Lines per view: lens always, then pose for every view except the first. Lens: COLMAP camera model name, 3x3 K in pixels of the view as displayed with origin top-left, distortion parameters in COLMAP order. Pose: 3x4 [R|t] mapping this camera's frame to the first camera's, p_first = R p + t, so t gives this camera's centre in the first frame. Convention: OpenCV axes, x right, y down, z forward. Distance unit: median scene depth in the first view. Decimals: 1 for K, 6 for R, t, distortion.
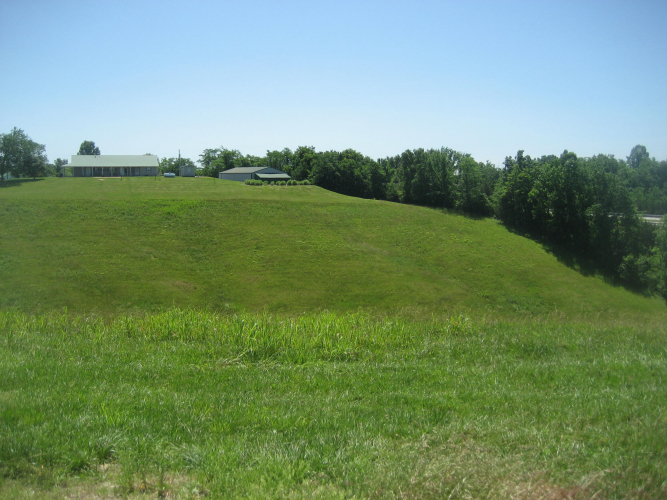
lens RADIAL K [[719.4, 0, 330.1], [0, 719.4, 264.8], [0, 0, 1]] dist [-0.063395, 0.000000]
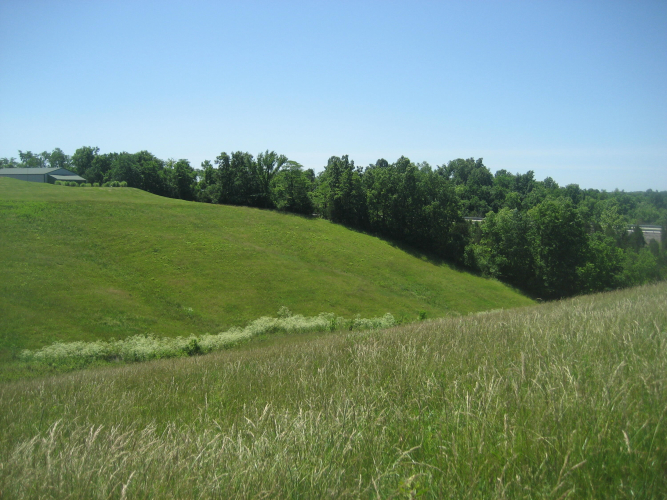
lens RADIAL K [[719.4, 0, 338.2], [0, 719.4, 247.2], [0, 0, 1]] dist [-0.063395, 0.000000]
pose [[0.861535, -0.033264, 0.506608, -0.269349], [0.053801, 0.998214, -0.025950, 0.006418], [-0.504840, 0.049613, 0.861786, 0.061826]]
